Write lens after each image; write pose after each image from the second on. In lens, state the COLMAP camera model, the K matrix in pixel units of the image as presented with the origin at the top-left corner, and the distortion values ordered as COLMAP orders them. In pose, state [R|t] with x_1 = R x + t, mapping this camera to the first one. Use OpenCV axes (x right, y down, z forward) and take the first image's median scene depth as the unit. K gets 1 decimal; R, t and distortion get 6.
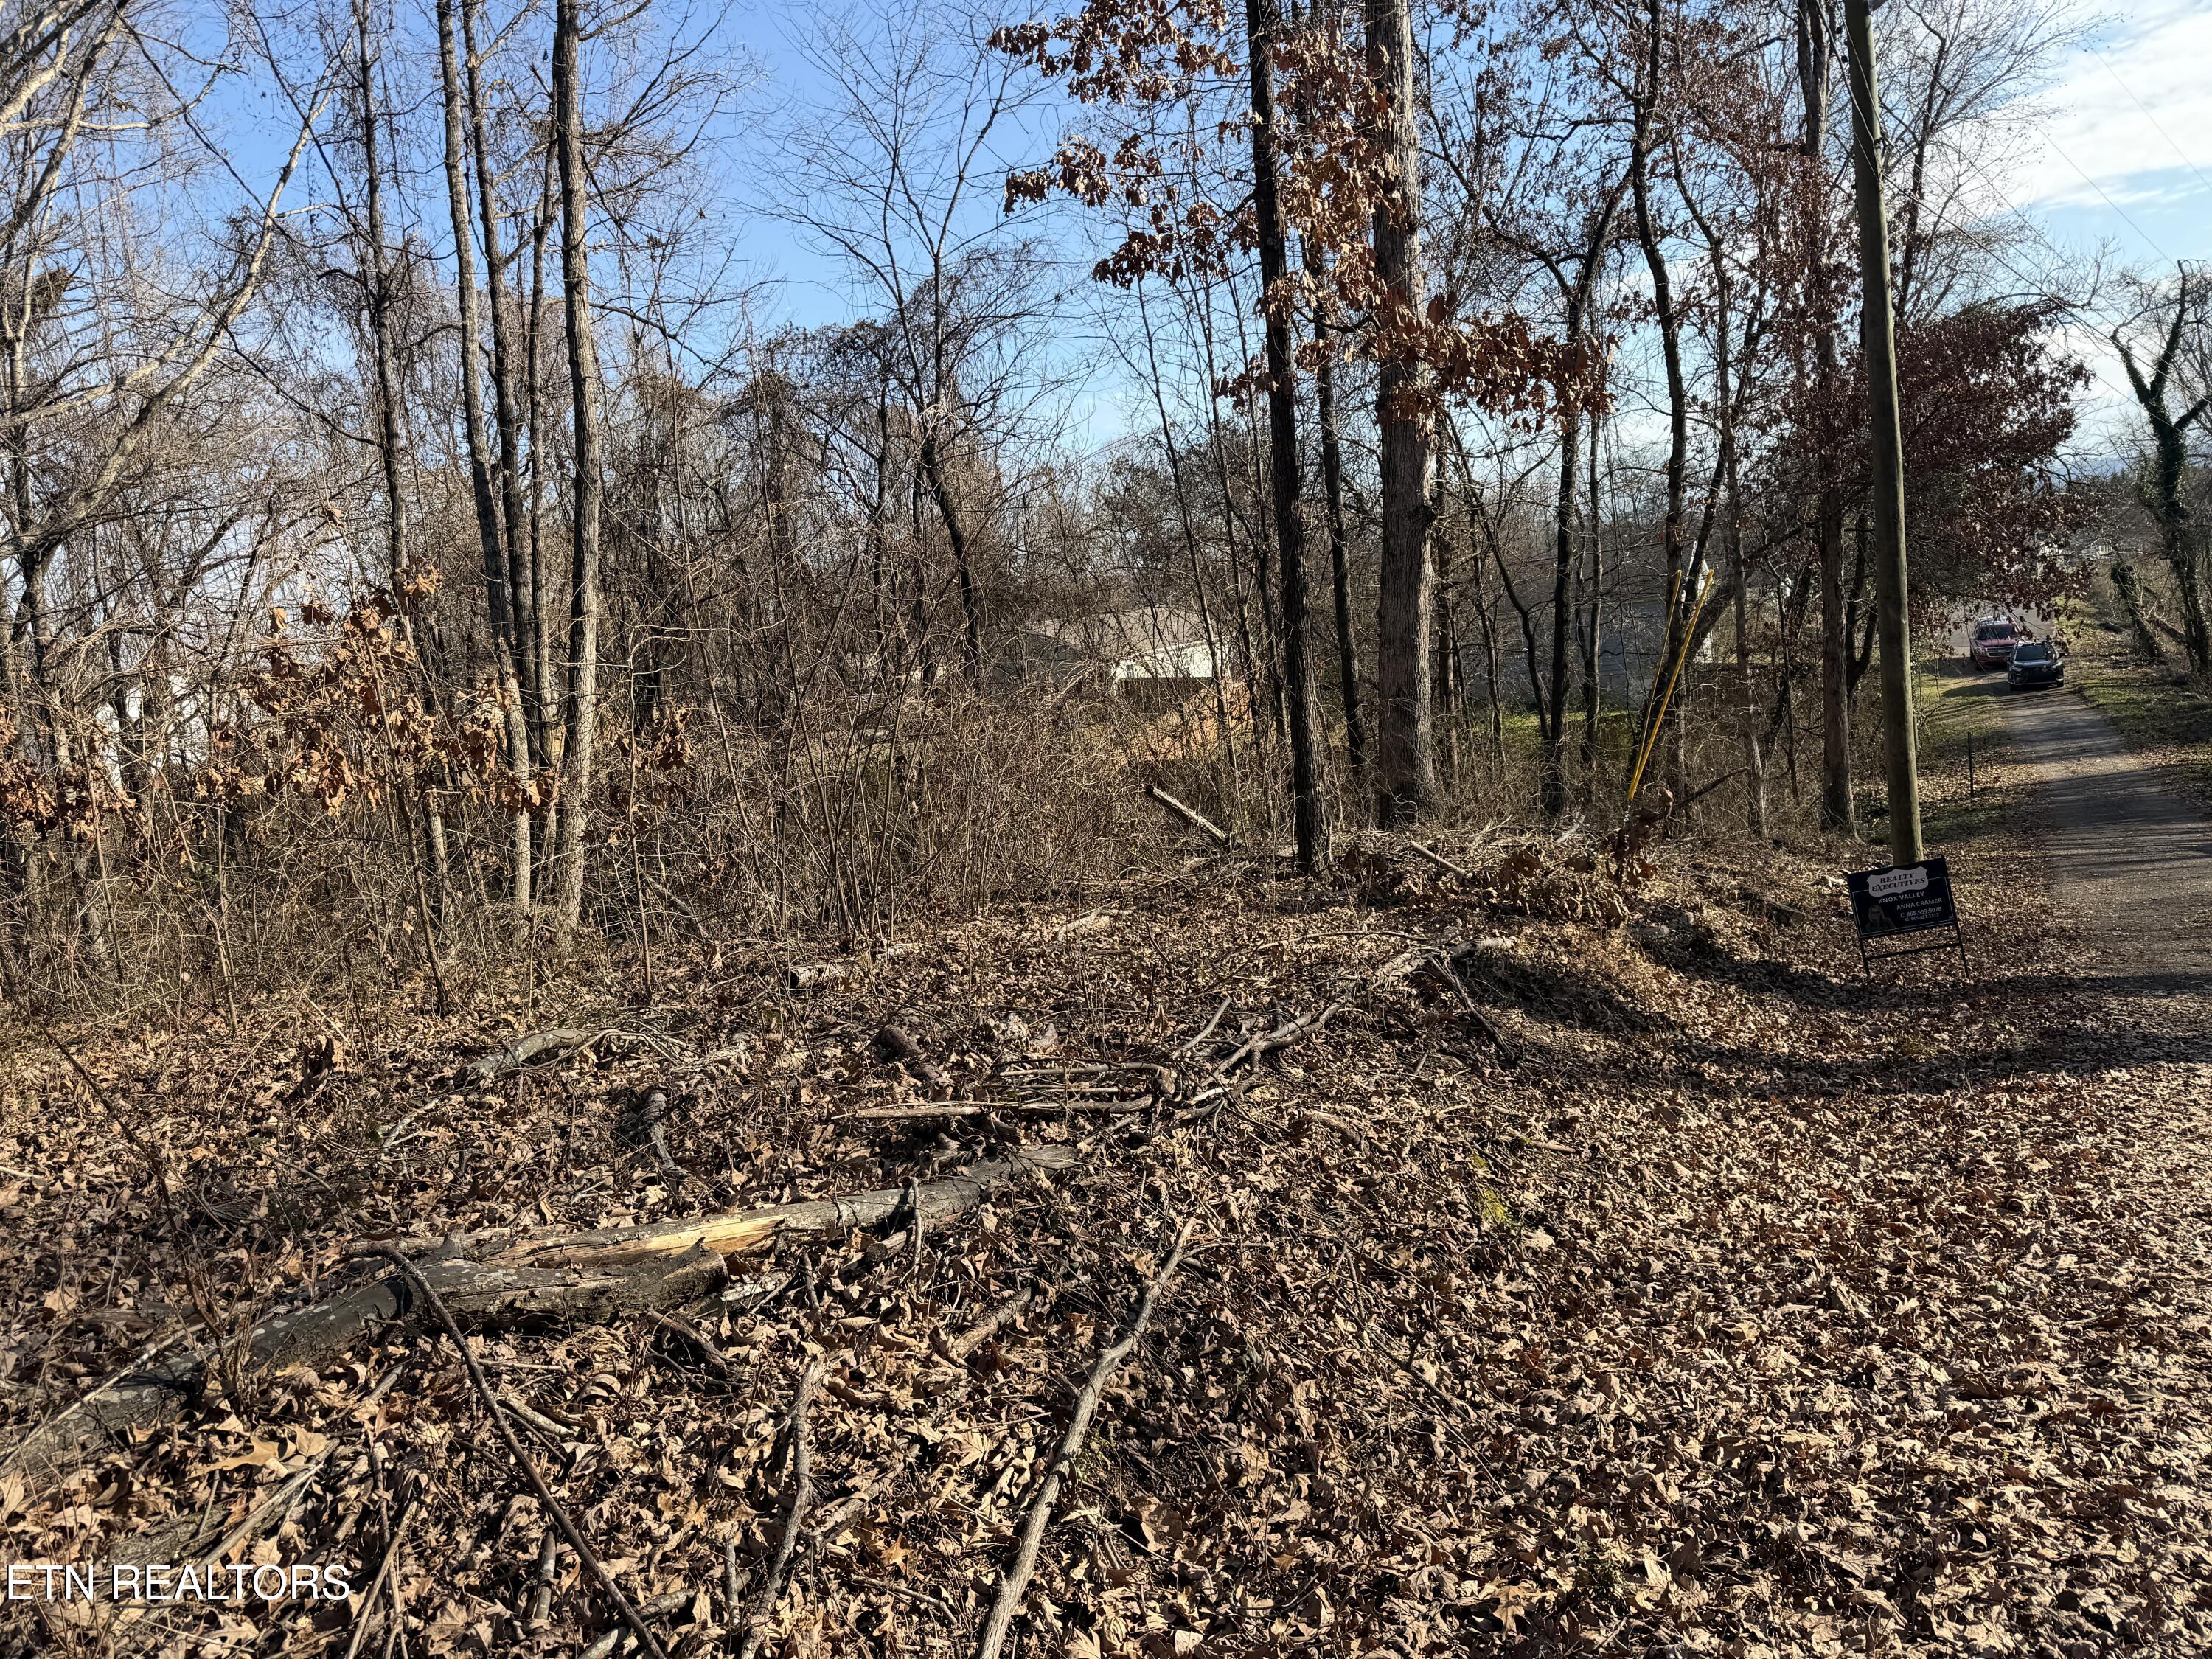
lens RADIAL K [[1556.8, 0, 1125.4], [0, 1556.8, 829.3], [0, 0, 1]] dist [0.041531, -0.048646]
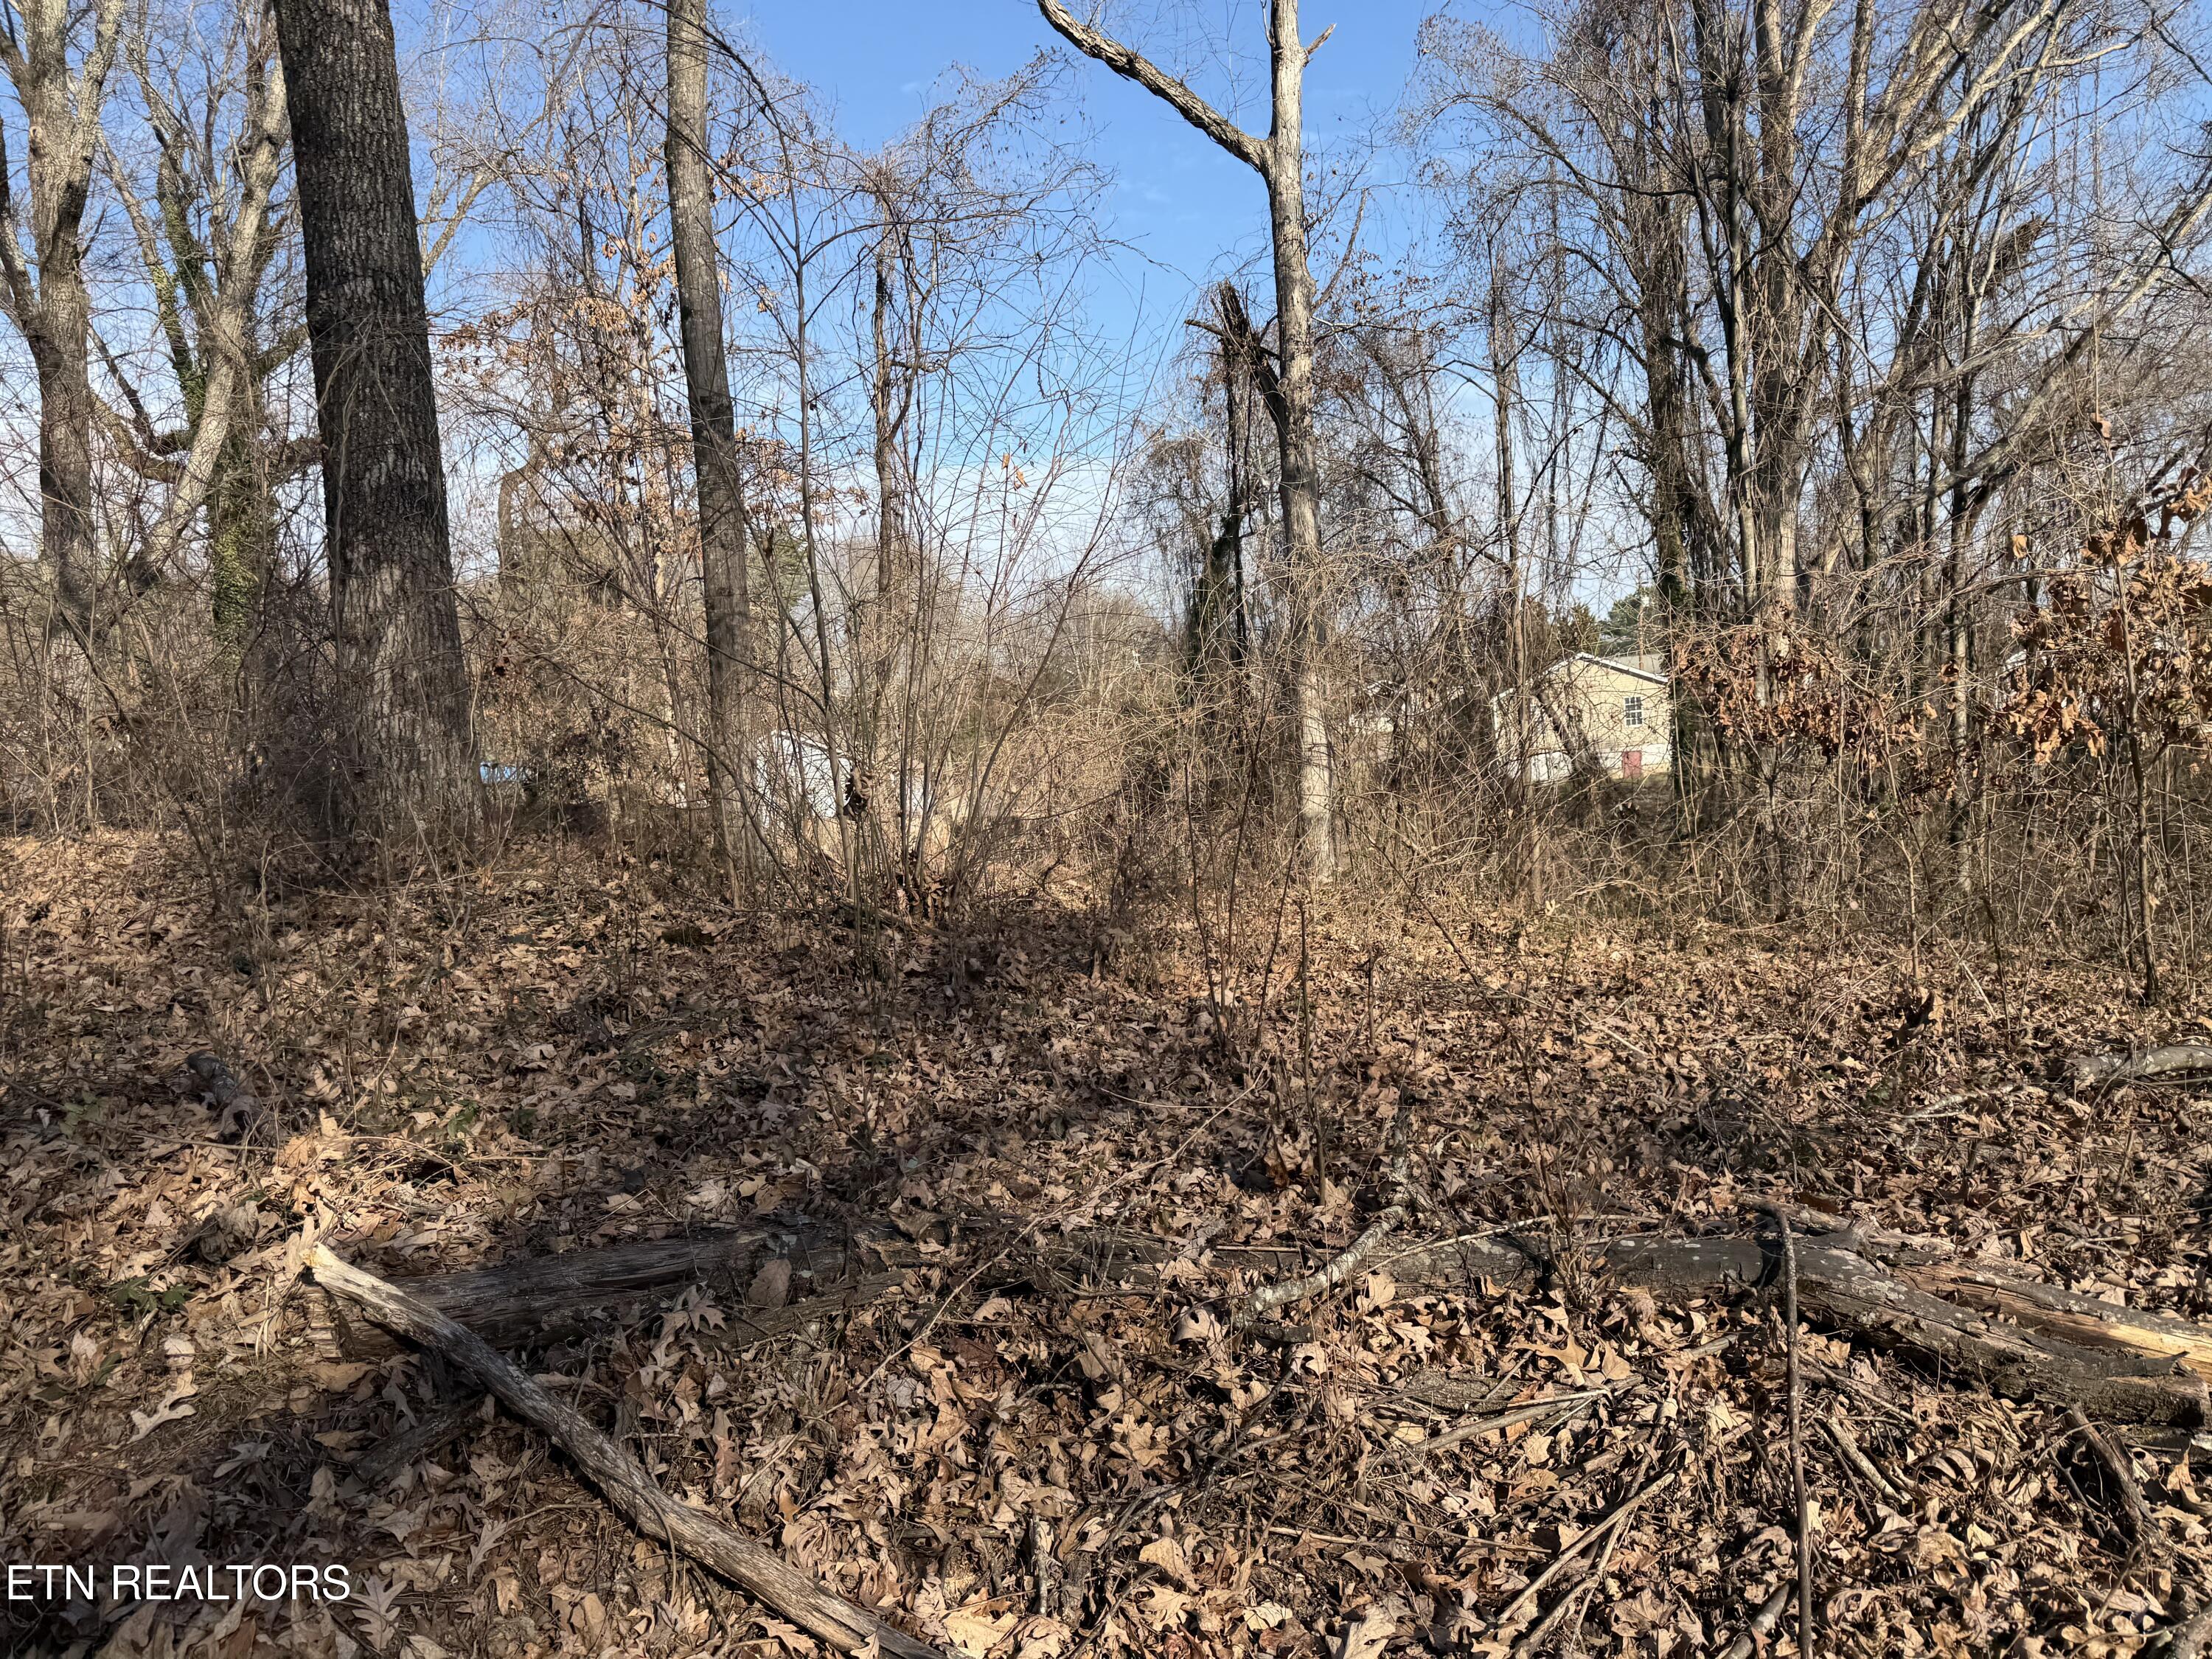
lens RADIAL K [[1556.8, 0, 1112.4], [0, 1556.8, 828.1], [0, 0, 1]] dist [0.041531, -0.048646]
pose [[0.437837, 0.123847, -0.890483, 0.176728], [-0.094549, 0.991317, 0.091382, -0.006331], [0.894069, 0.044184, 0.445745, 0.254927]]
